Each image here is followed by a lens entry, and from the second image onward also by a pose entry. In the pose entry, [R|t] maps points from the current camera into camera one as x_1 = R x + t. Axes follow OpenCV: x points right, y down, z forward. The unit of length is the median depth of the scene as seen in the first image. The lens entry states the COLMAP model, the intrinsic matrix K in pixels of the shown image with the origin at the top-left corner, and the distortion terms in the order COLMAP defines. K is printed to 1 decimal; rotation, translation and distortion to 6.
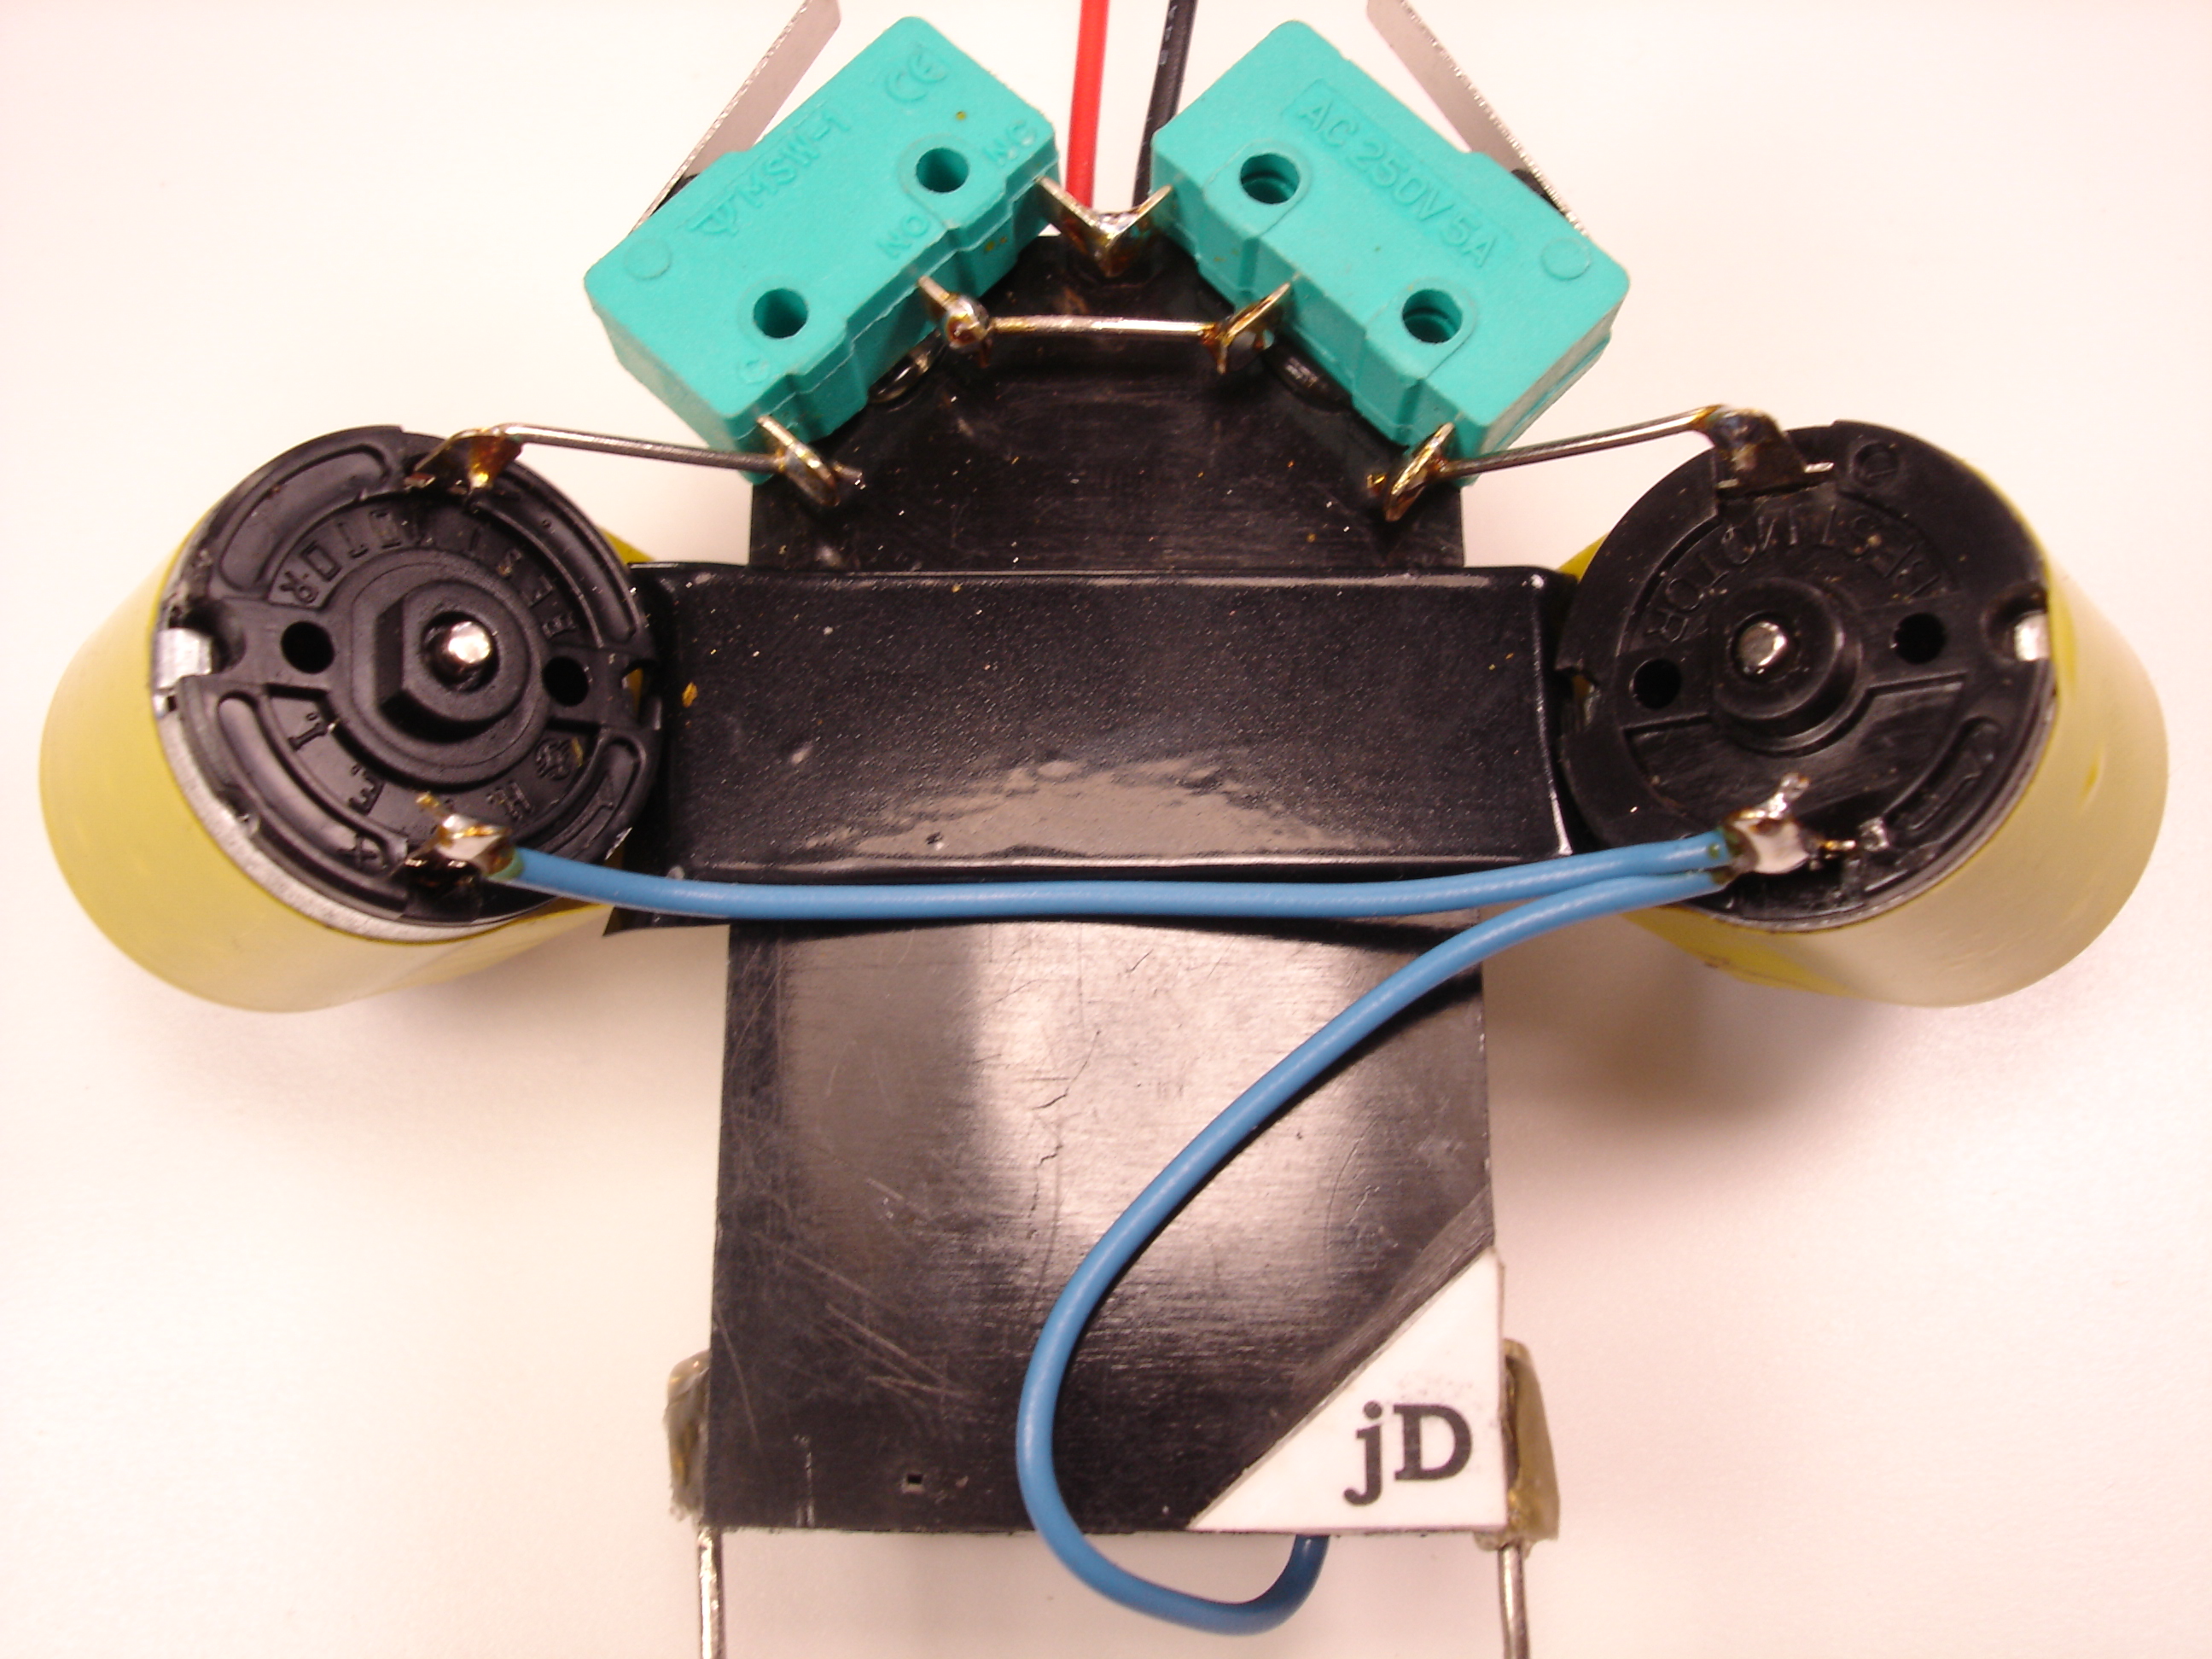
lens RADIAL K [[2468.6, 0, 1125.0], [0, 2468.6, 809.4], [0, 0, 1]] dist [-0.100012, 0.000000]
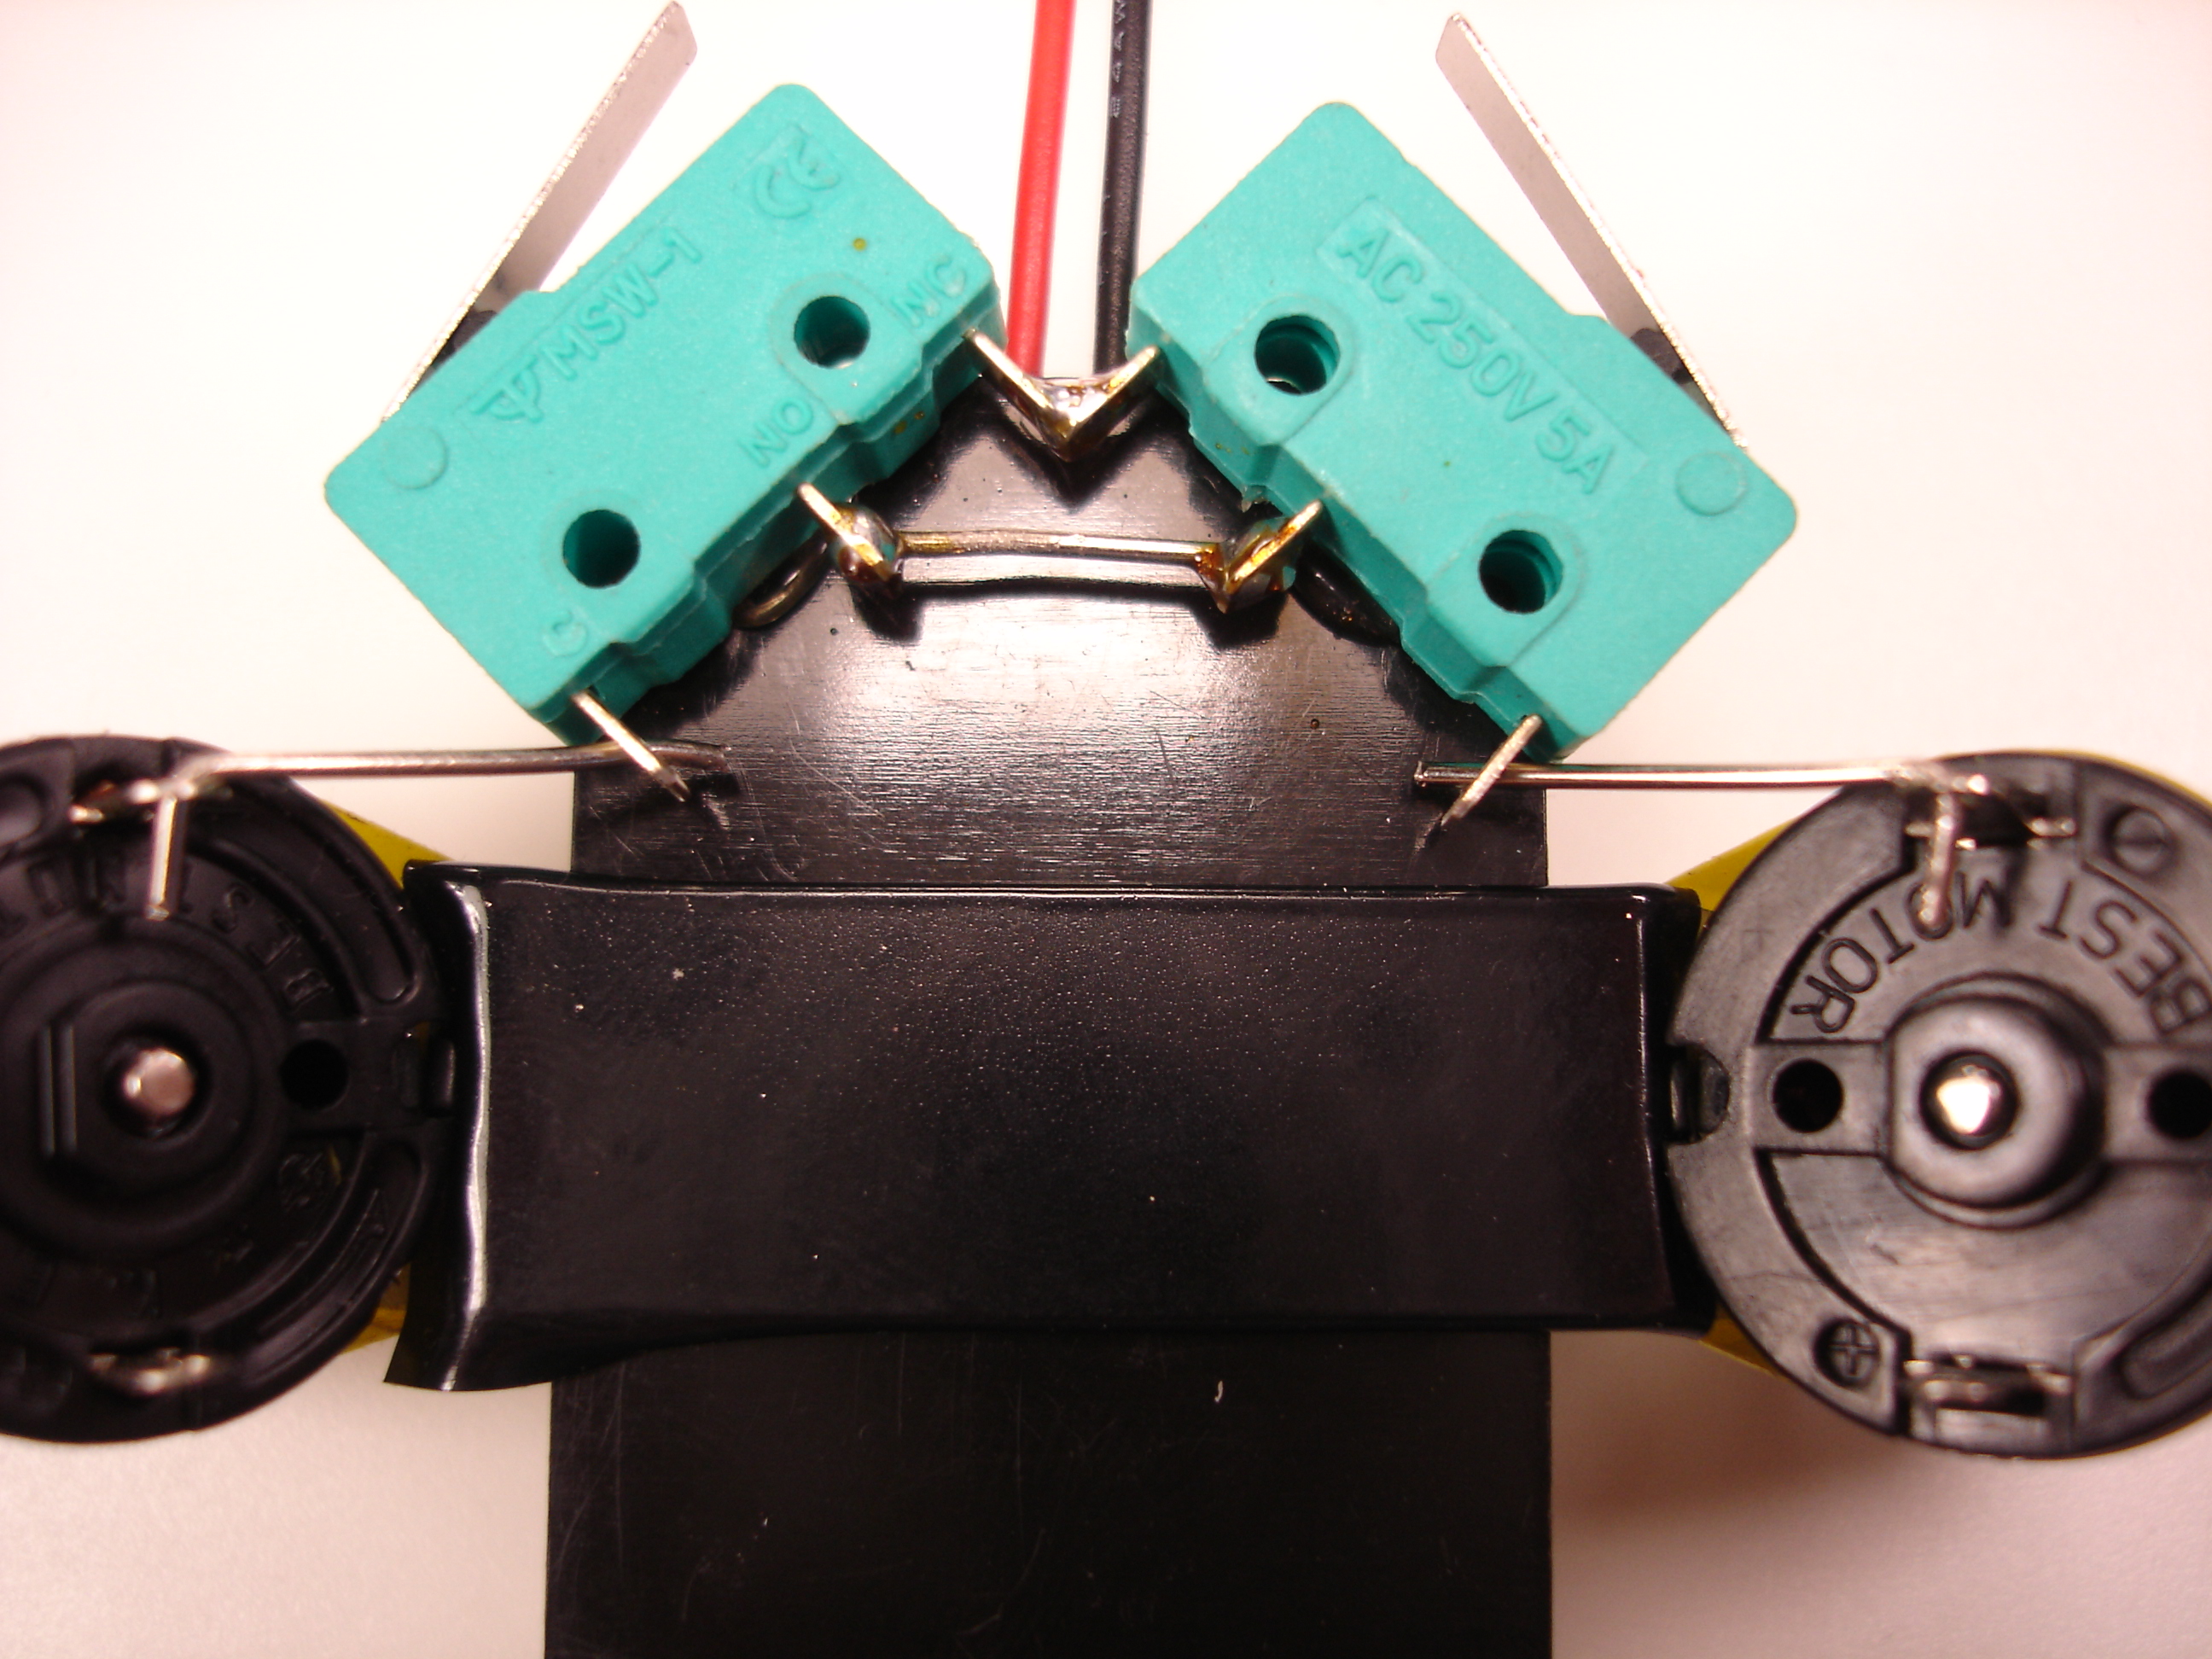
lens RADIAL K [[2468.6, 0, 1159.8], [0, 2468.6, 839.8], [0, 0, 1]] dist [-0.100012, 0.000000]
pose [[0.999541, 0.013537, 0.027091, 0.002217], [-0.017965, 0.985187, 0.170541, -0.239037], [-0.024381, -0.170949, 0.984978, 0.282002]]
